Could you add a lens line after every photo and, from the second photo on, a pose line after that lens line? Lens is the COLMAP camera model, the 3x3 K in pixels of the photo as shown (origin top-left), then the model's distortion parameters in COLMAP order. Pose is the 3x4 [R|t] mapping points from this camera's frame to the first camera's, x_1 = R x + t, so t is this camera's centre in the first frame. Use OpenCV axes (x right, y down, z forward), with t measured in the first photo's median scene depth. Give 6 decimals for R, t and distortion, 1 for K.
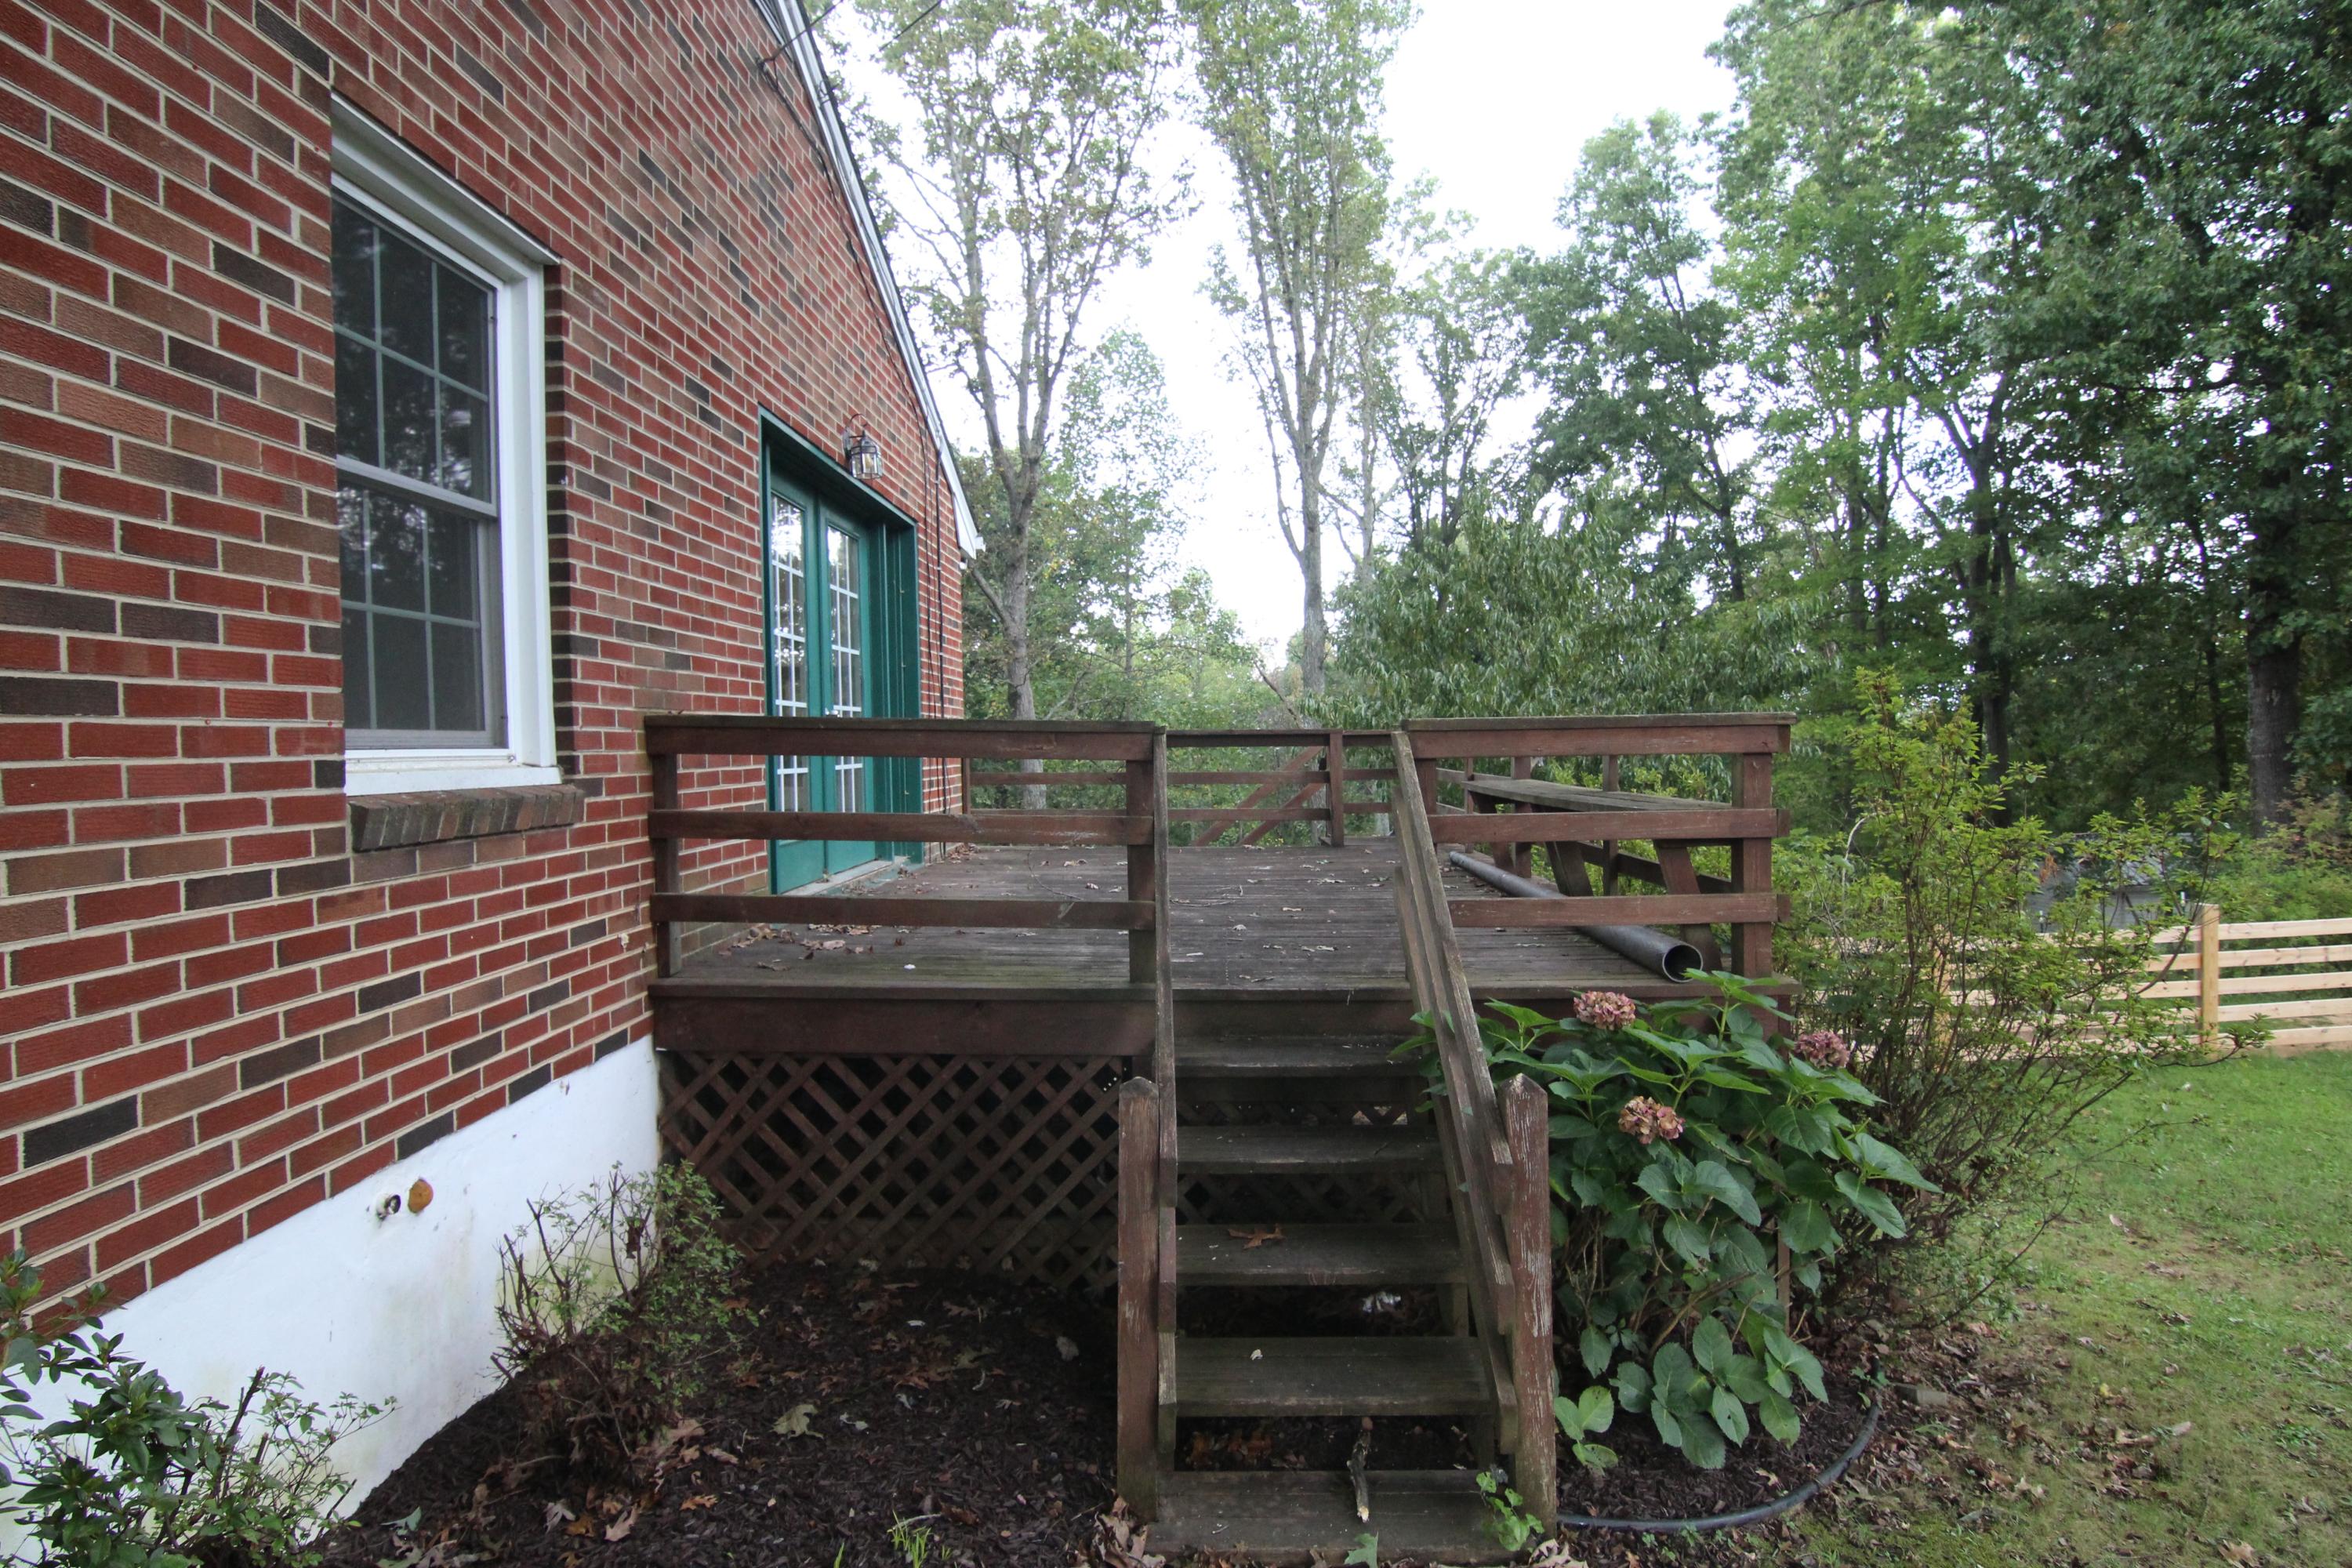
lens RADIAL K [[1191.6, 0, 1174.4], [0, 1191.6, 768.3], [0, 0, 1]] dist [-0.003379, -0.014790]
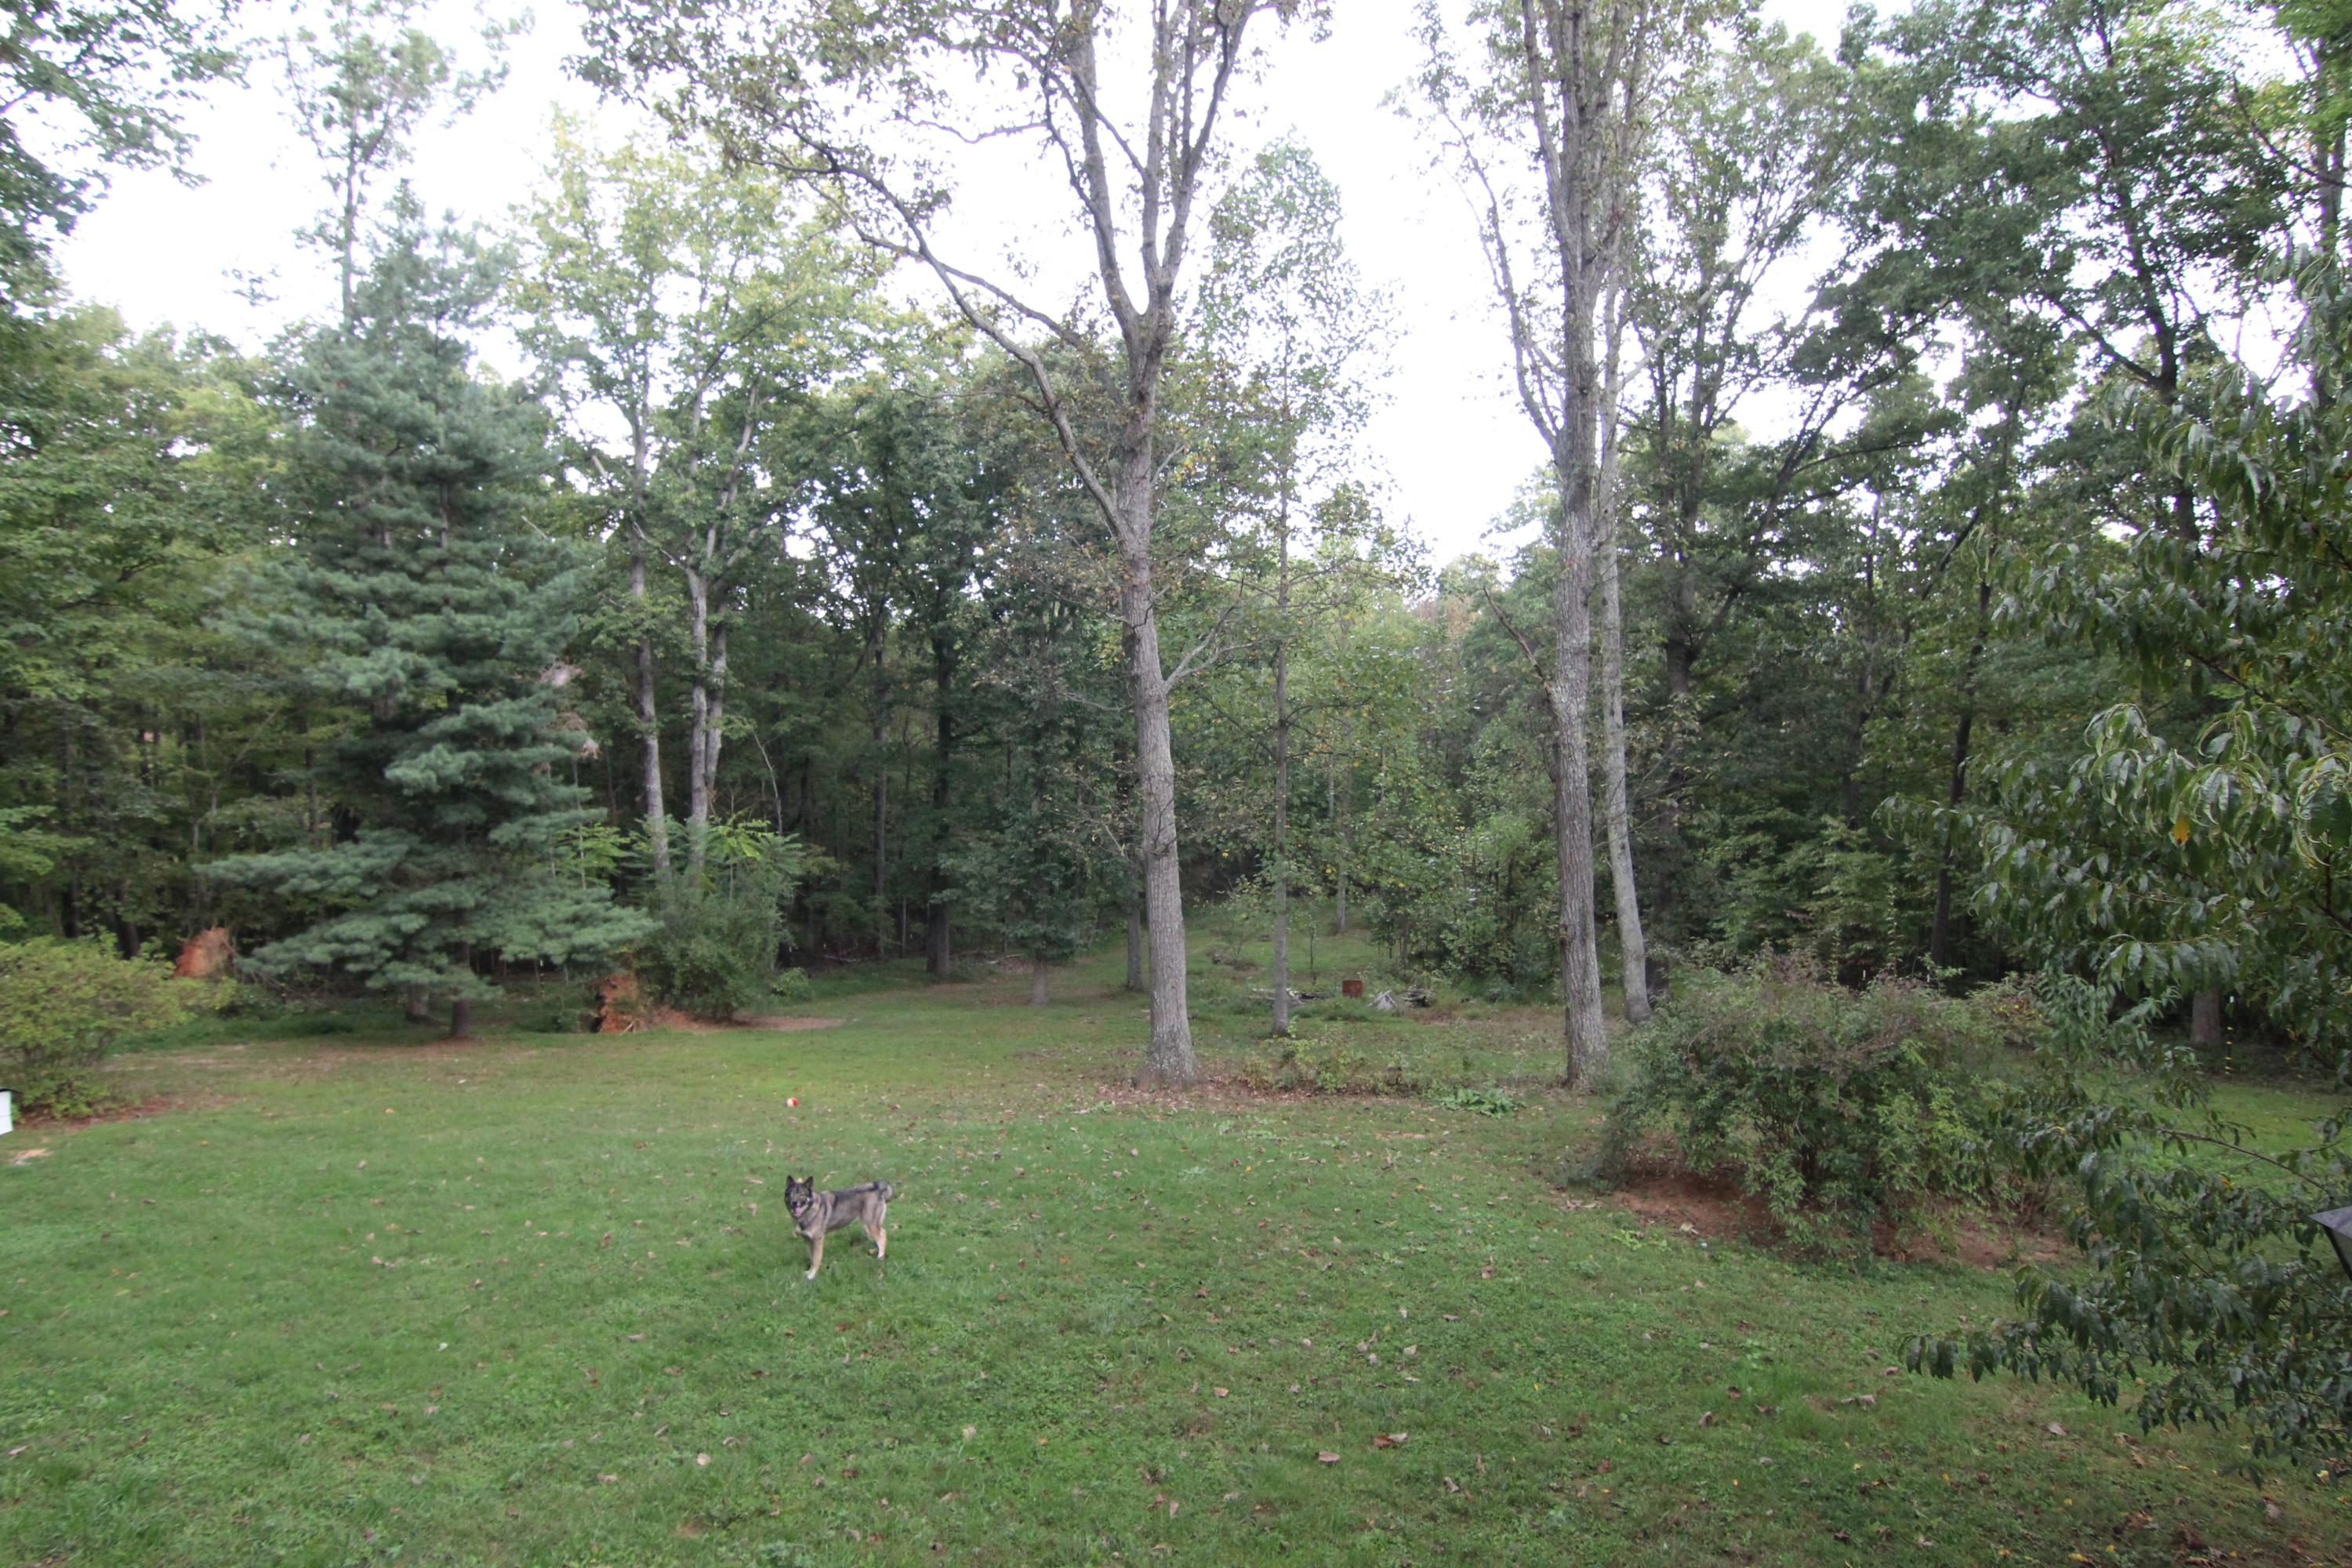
lens RADIAL K [[1191.6, 0, 1174.4], [0, 1191.6, 768.3], [0, 0, 1]] dist [-0.003379, -0.014790]
pose [[0.994889, 0.024899, -0.097859, -0.026606], [-0.018646, 0.997757, 0.064295, -0.023104], [0.099240, -0.062142, 0.993121, 0.207334]]
